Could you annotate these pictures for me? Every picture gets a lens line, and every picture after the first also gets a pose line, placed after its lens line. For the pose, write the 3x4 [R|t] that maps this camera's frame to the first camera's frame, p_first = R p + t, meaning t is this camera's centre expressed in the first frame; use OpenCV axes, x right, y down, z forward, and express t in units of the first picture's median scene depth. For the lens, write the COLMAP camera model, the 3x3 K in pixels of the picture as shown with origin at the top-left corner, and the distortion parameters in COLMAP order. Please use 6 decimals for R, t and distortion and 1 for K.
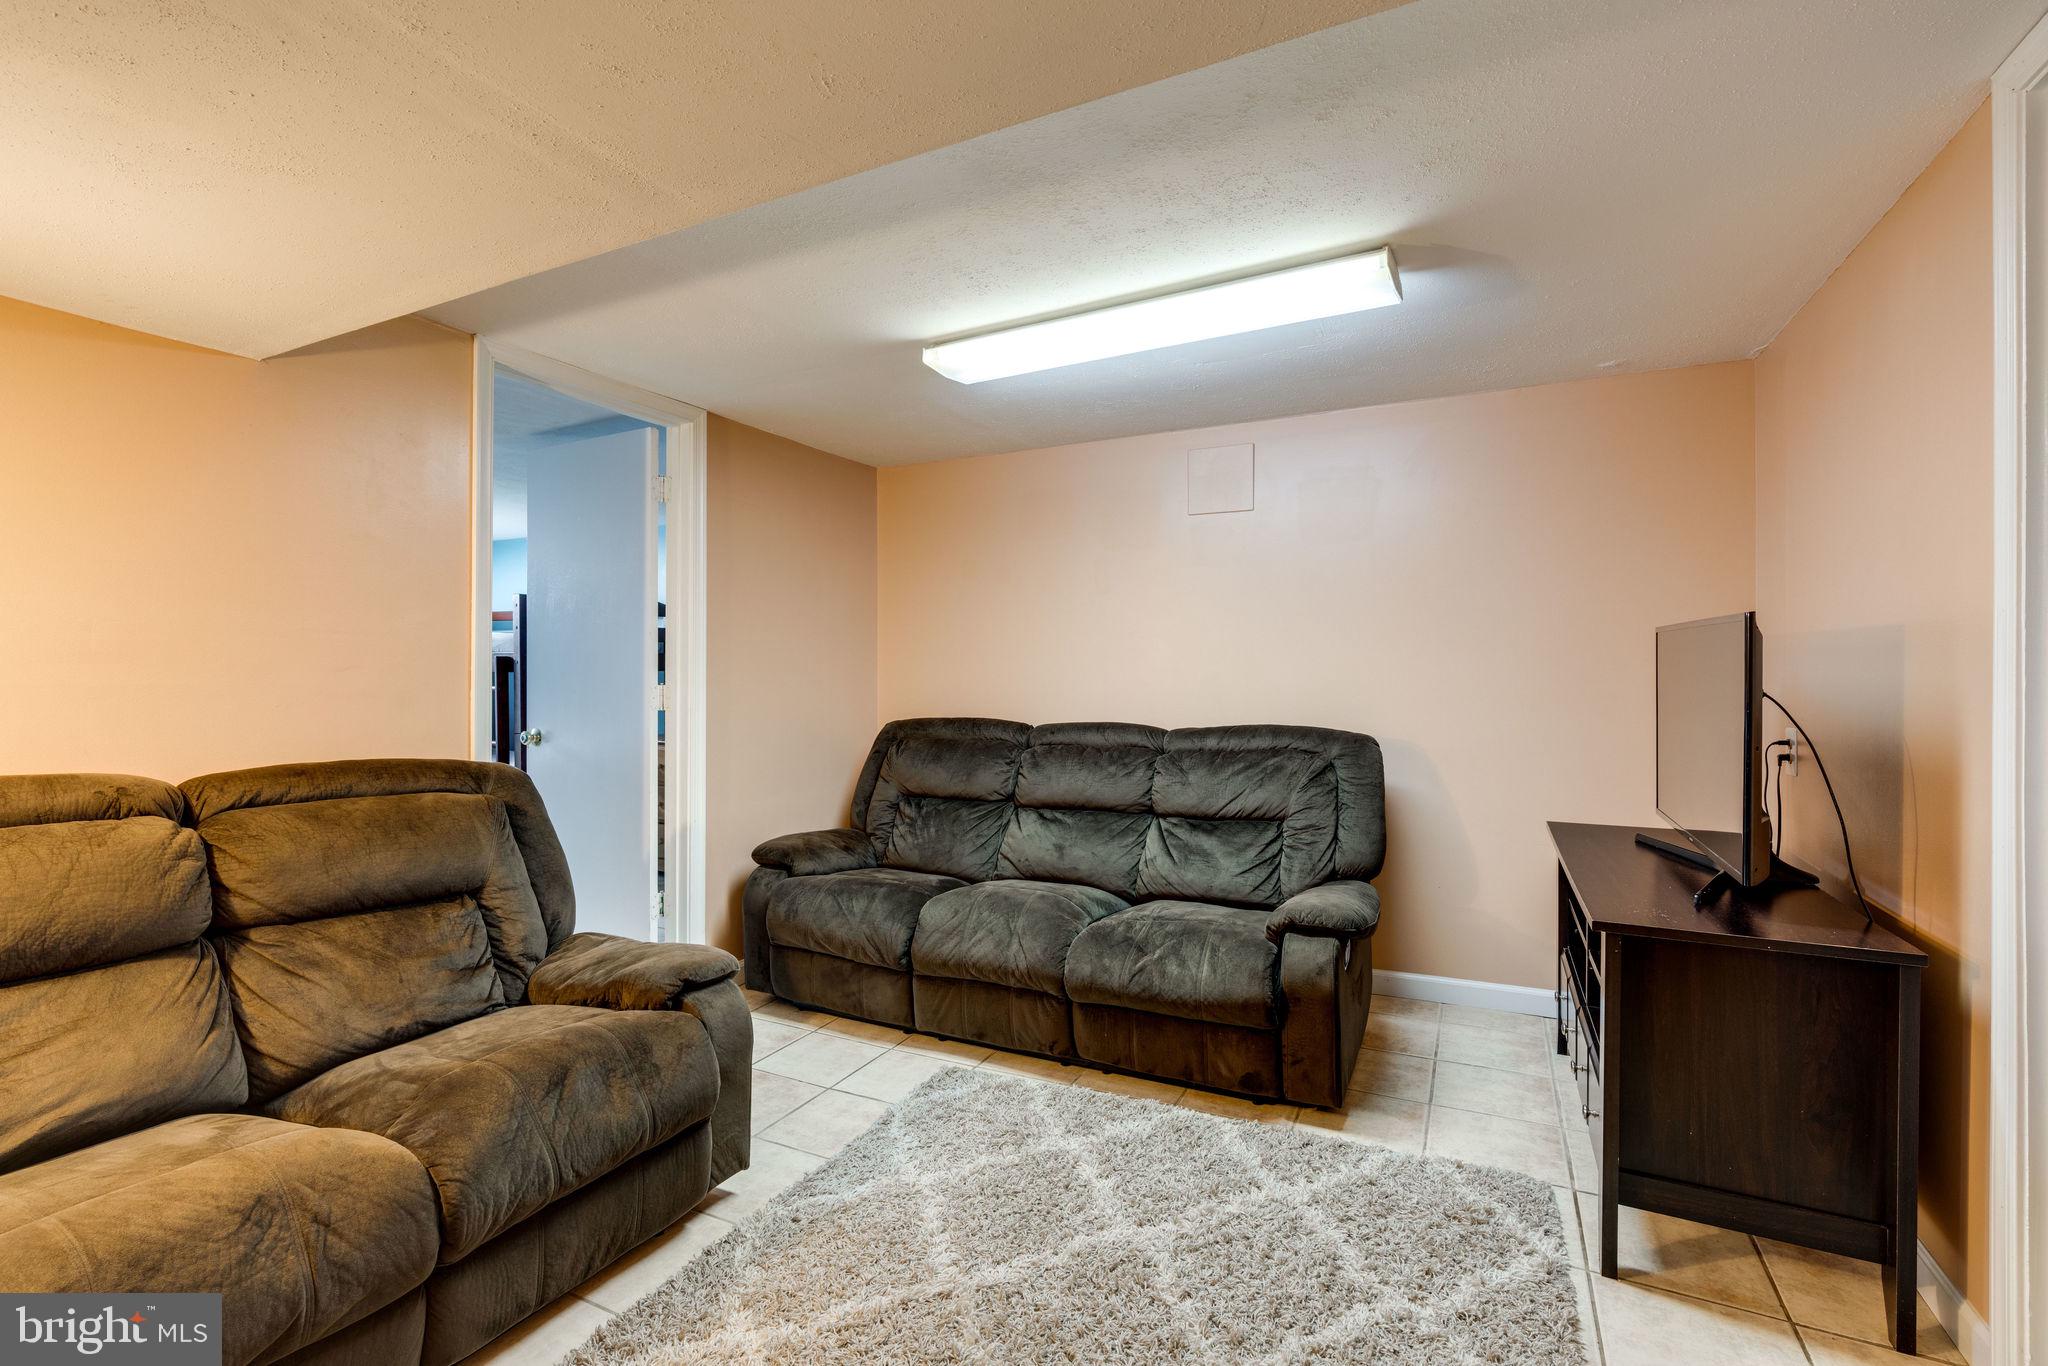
lens RADIAL K [[923.3, 0, 1012.9], [0, 923.3, 677.6], [0, 0, 1]] dist [0.002019, 0.000214]
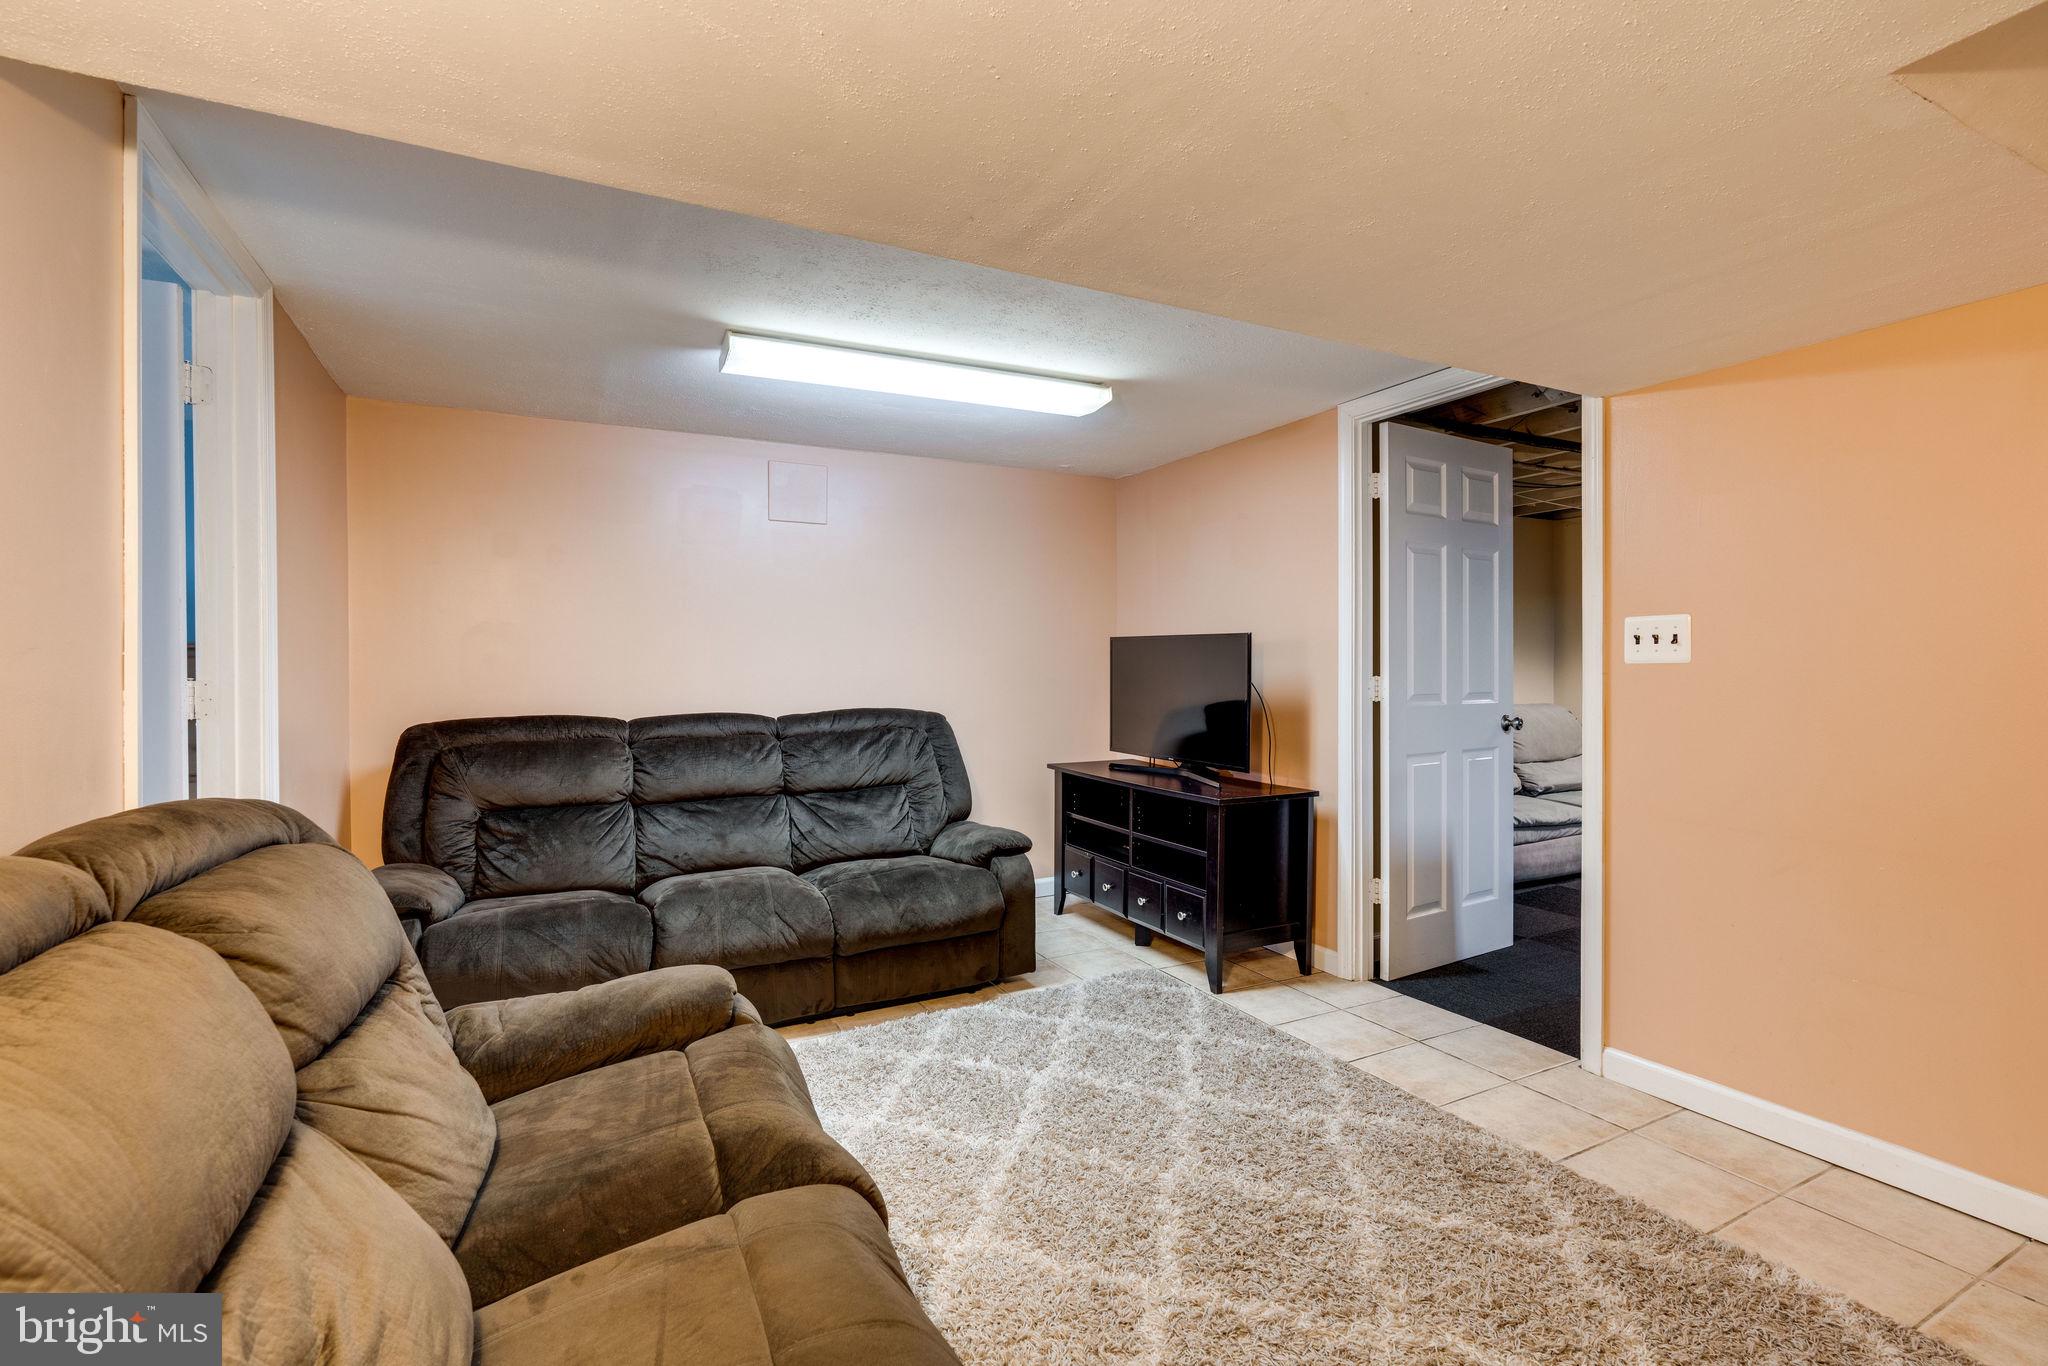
lens RADIAL K [[923.3, 0, 1012.9], [0, 923.3, 681.5], [0, 0, 1]] dist [0.002019, 0.000214]
pose [[0.582462, -0.011196, 0.812781, -0.625444], [0.004003, 0.999933, 0.010906, 0.004035], [-0.812848, -0.003099, 0.582467, 0.154863]]
